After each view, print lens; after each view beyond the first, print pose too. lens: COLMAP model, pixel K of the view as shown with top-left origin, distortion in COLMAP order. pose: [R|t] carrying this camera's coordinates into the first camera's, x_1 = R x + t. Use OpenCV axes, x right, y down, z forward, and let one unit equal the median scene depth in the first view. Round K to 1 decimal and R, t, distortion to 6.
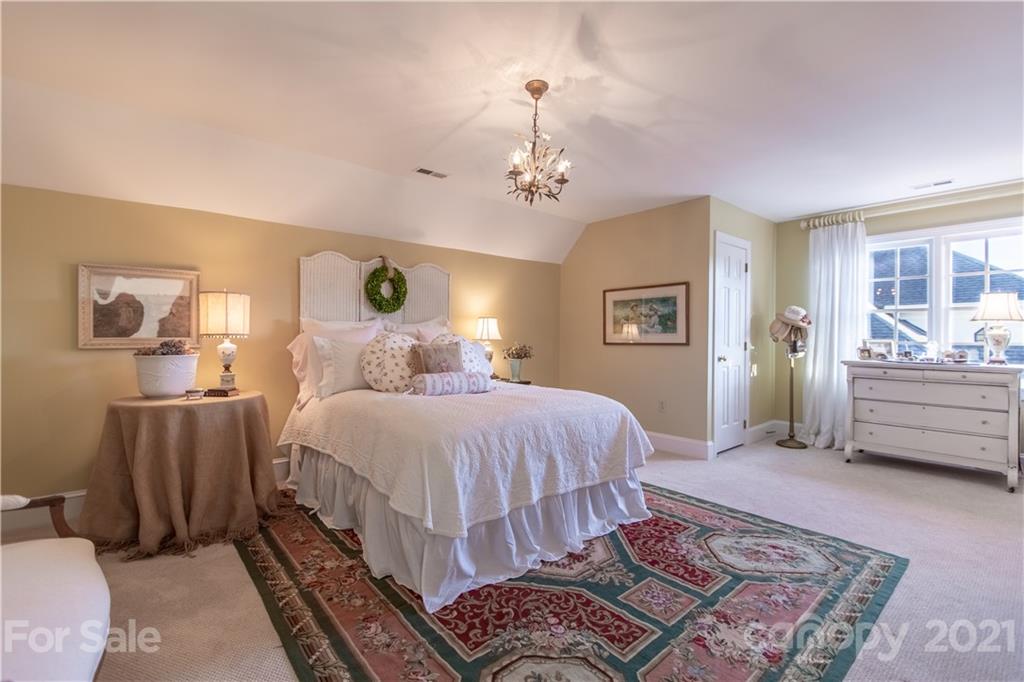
lens RADIAL K [[451.3, 0, 513.7], [0, 451.3, 336.8], [0, 0, 1]] dist [0.001408, 0.000164]
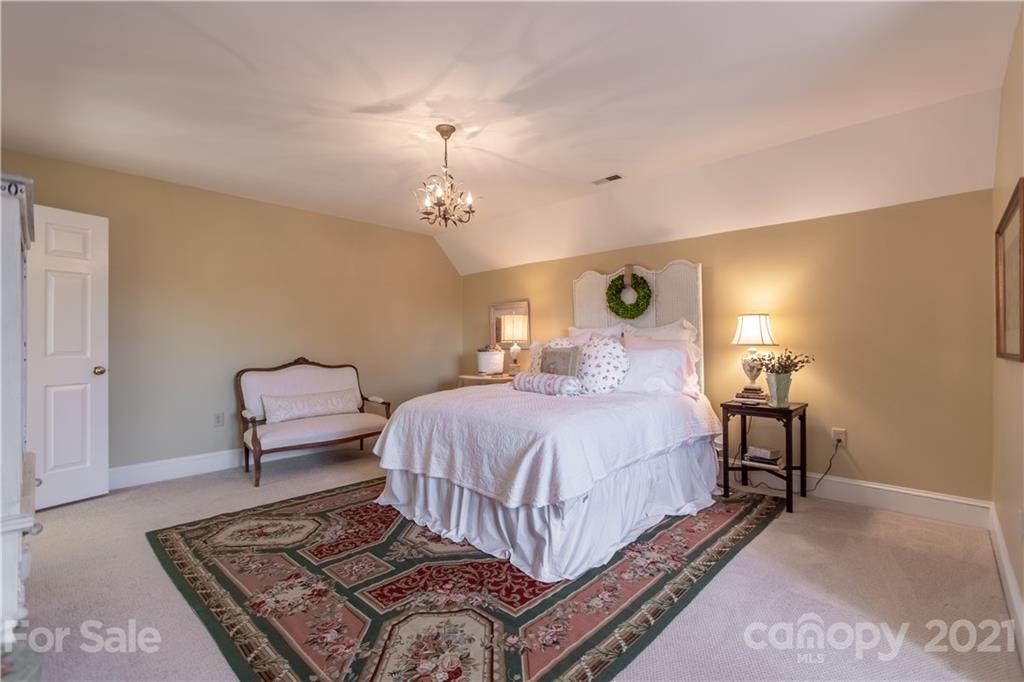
lens RADIAL K [[460.0, 0, 512.0], [0, 460.0, 341.0], [0, 0, 1]] dist [-0.000559, -0.000061]
pose [[0.104086, -0.007099, -0.994543, 1.256923], [0.002164, 0.999974, -0.006911, 0.009684], [0.994566, -0.001433, 0.104099, 1.041521]]
